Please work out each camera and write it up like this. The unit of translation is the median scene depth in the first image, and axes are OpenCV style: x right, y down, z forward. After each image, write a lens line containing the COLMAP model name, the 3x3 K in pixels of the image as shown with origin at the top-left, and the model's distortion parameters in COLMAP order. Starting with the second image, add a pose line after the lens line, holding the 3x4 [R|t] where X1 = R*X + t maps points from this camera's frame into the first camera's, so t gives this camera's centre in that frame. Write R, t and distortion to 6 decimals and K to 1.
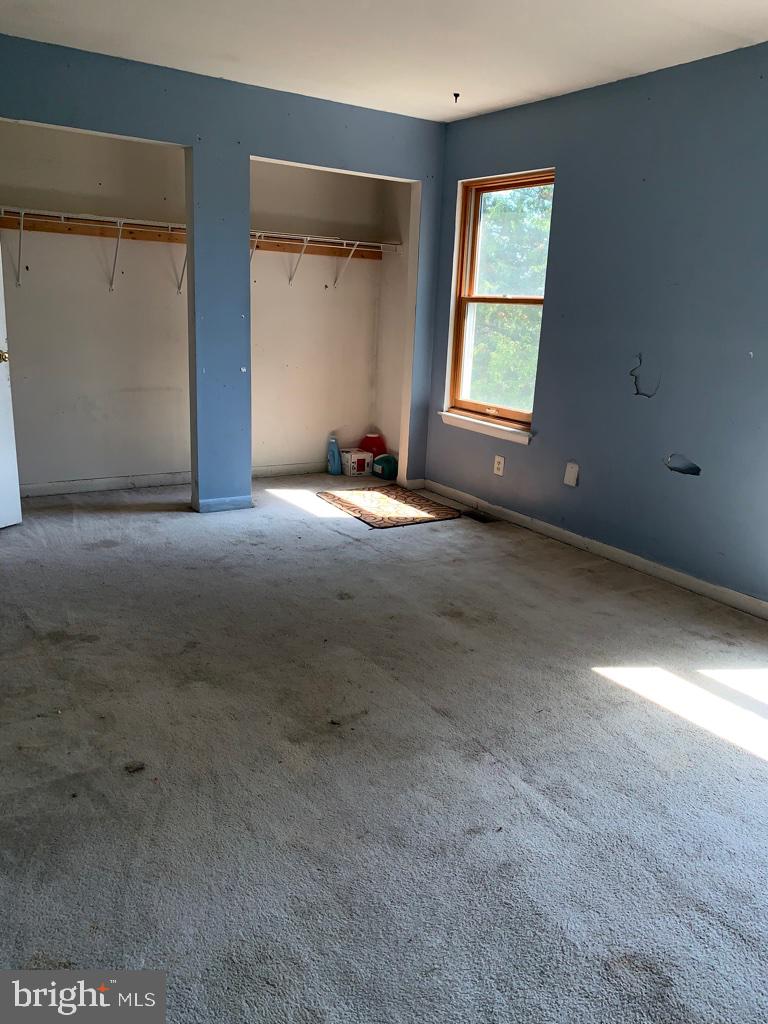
lens RADIAL K [[795.3, 0, 384.0], [0, 795.3, 512.0], [0, 0, 1]] dist [0.082739, -0.001015]
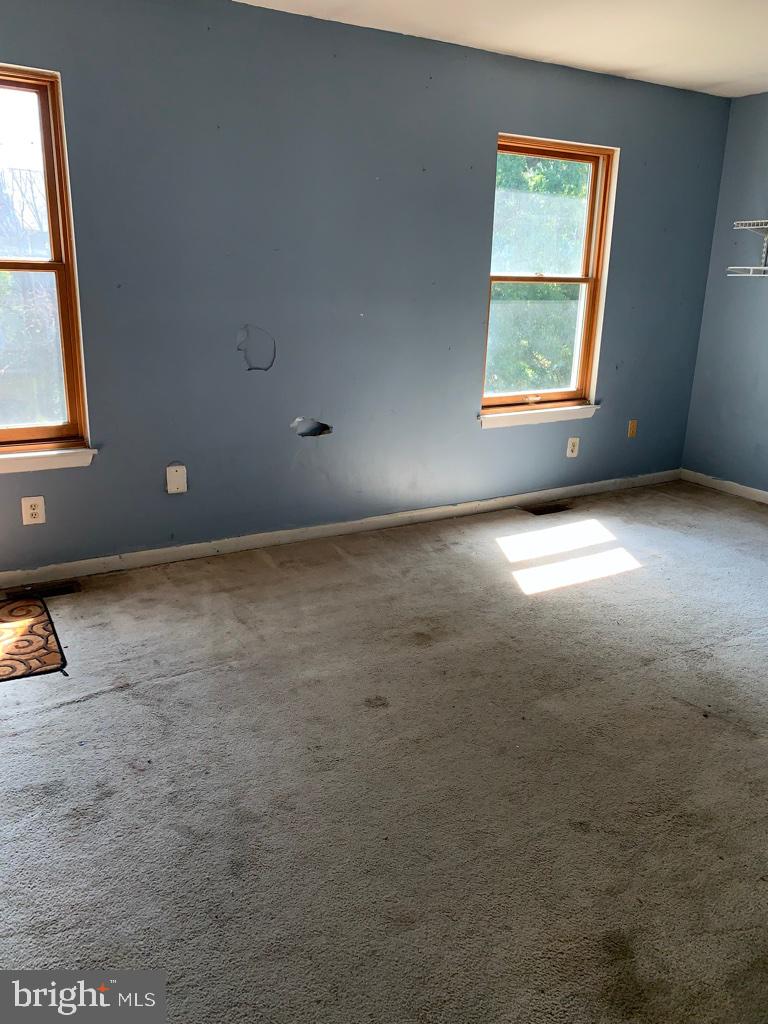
lens RADIAL K [[804.2, 0, 384.0], [0, 804.2, 512.0], [0, 0, 1]] dist [0.039670, 0.000044]
pose [[0.016841, -0.334391, 0.942284, -0.643465], [0.230724, 0.918283, 0.321749, -0.271082], [-0.972874, 0.211988, 0.092617, 0.837097]]
